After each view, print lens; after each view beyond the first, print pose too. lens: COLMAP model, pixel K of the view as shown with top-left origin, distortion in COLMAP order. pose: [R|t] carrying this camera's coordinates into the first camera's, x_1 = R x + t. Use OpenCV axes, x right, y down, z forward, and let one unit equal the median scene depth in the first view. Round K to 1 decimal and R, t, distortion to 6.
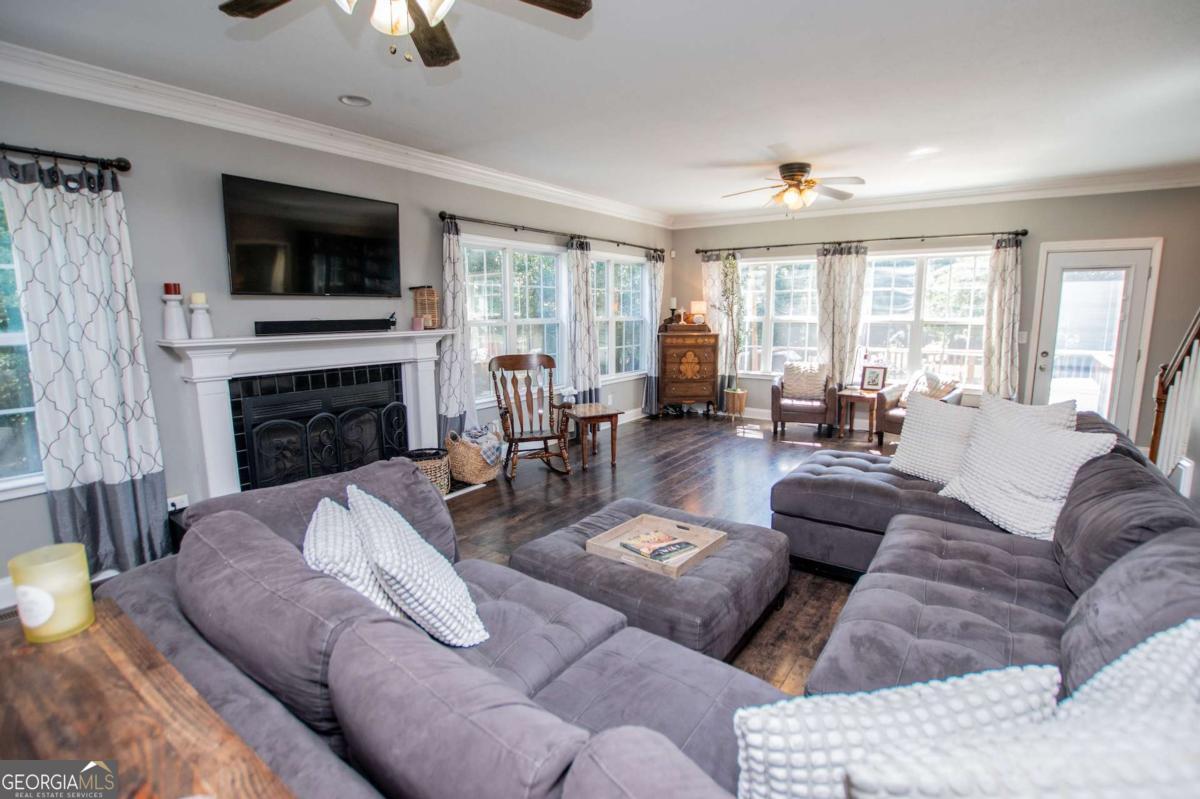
lens RADIAL K [[572.2, 0, 604.7], [0, 572.2, 399.4], [0, 0, 1]] dist [-0.027938, 0.001259]
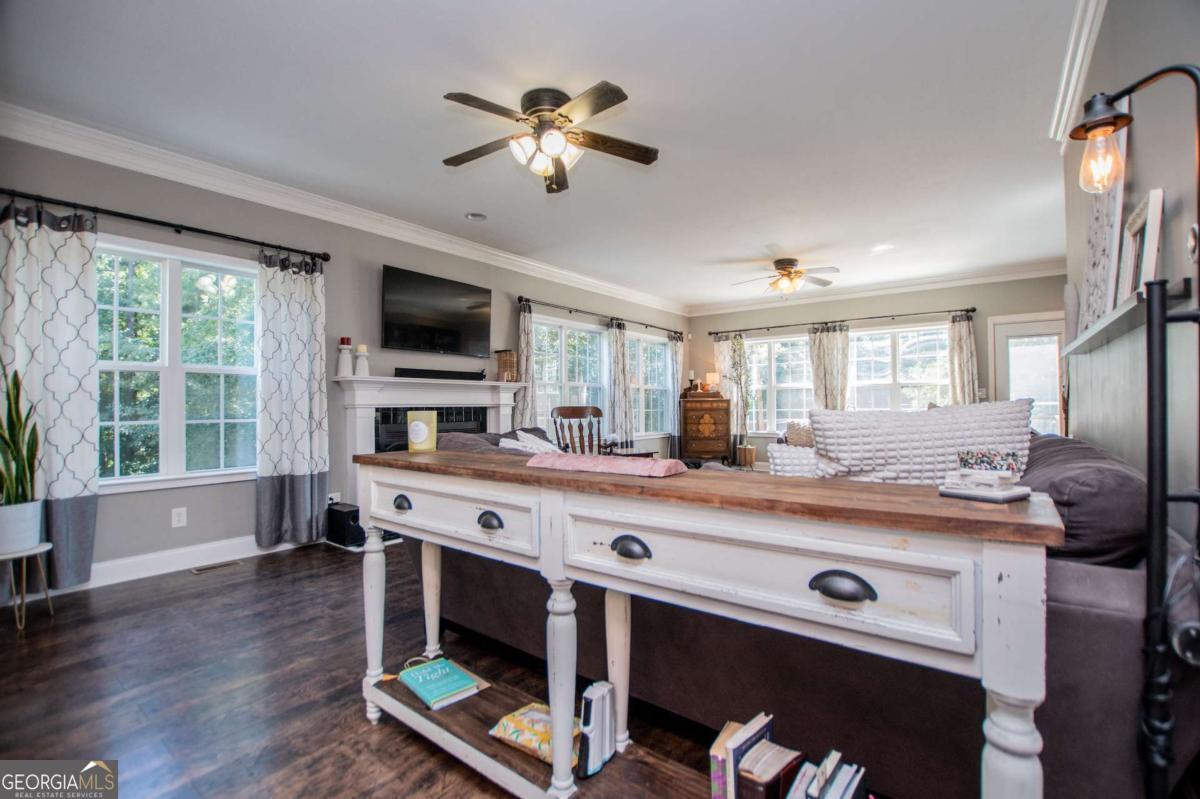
lens RADIAL K [[534.8, 0, 603.5], [0, 534.8, 401.1], [0, 0, 1]] dist [-0.028732, 0.001762]
pose [[0.999573, -0.007334, -0.028270, -0.044353], [0.002648, 0.986725, -0.162380, 0.089378], [0.029086, 0.162236, 0.986323, -0.144232]]
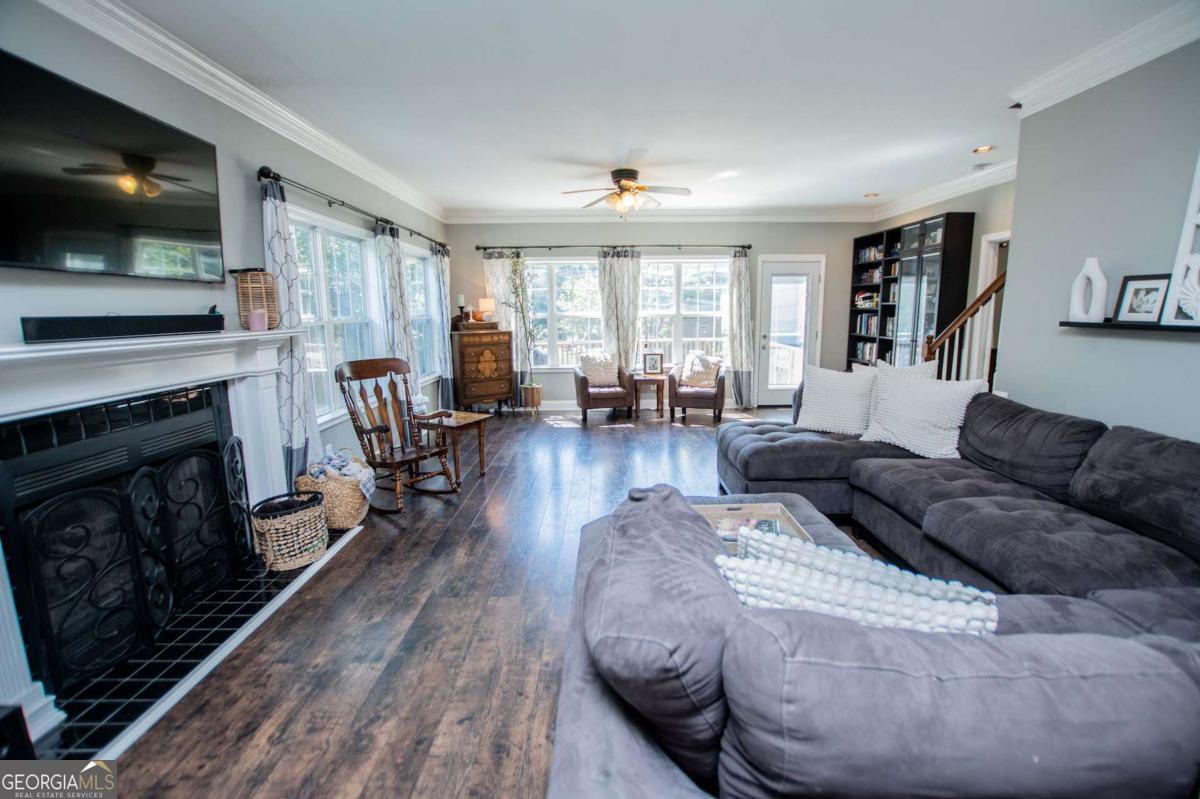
lens RADIAL K [[534.8, 0, 621.6], [0, 534.8, 399.0], [0, 0, 1]] dist [-0.028732, 0.001762]
pose [[0.804536, -0.102252, 0.585036, -0.263404], [0.099787, 0.994337, 0.036564, -0.012492], [-0.585461, 0.028962, 0.810183, 0.157282]]
